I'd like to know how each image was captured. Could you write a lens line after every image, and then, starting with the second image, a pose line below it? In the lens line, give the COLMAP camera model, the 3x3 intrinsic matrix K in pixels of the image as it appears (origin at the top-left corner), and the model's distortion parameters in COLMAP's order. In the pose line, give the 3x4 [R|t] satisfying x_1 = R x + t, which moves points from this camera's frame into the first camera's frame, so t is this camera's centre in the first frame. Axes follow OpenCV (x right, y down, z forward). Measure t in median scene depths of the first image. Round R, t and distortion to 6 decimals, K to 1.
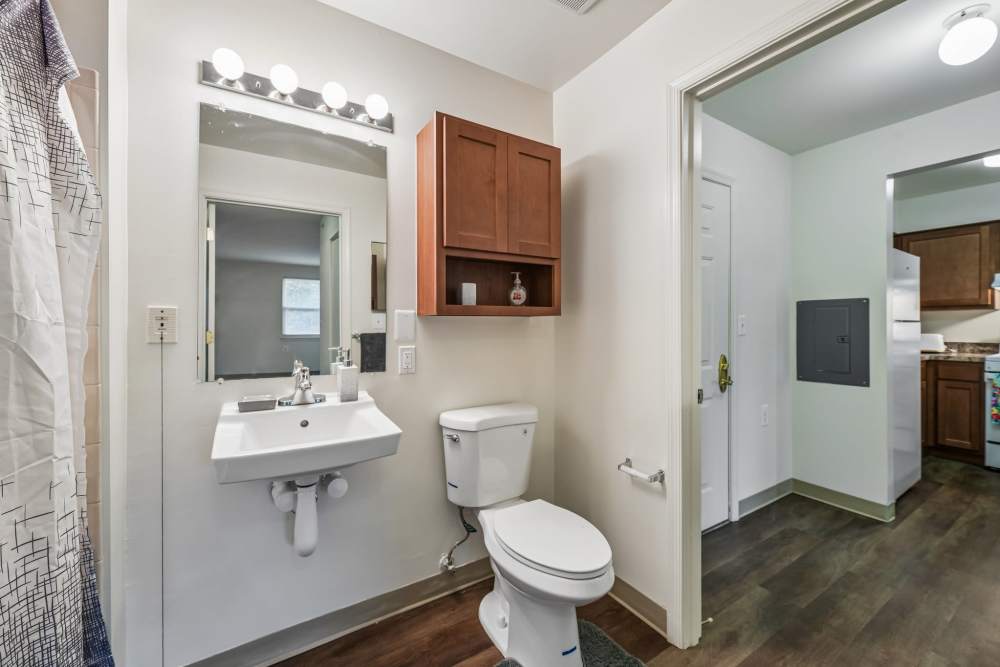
lens RADIAL K [[403.5, 0, 504.3], [0, 403.5, 321.6], [0, 0, 1]] dist [0.001594, -0.000419]
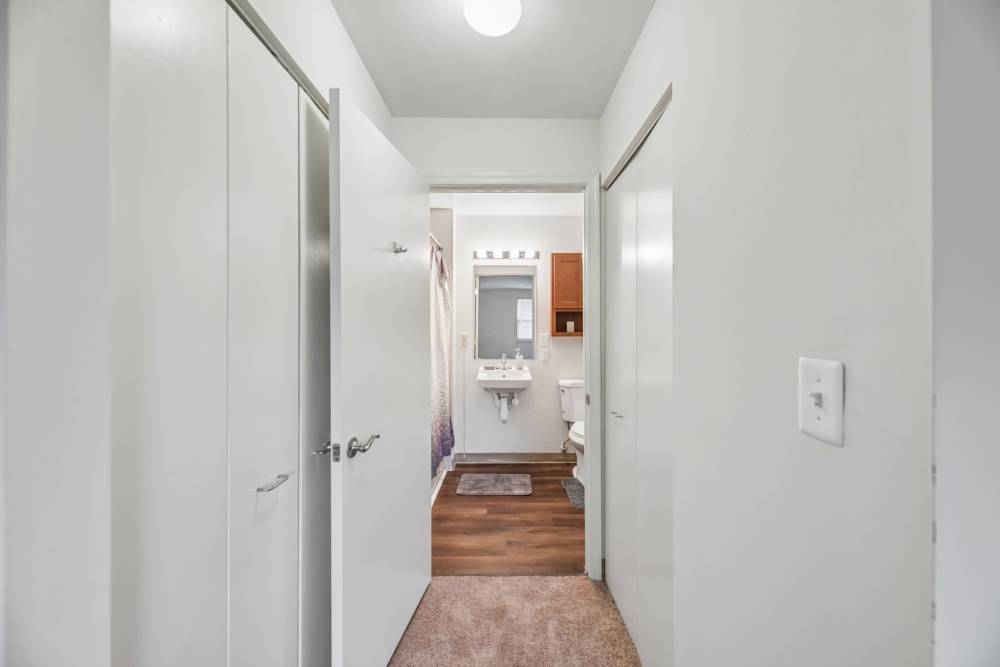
lens RADIAL K [[403.5, 0, 500.5], [0, 403.5, 328.9], [0, 0, 1]] dist [0.001594, -0.000419]
pose [[0.841072, 0.004917, -0.540900, 0.918949], [0.001578, 0.999932, 0.011543, -0.095573], [0.540920, -0.010562, 0.841008, -1.254132]]
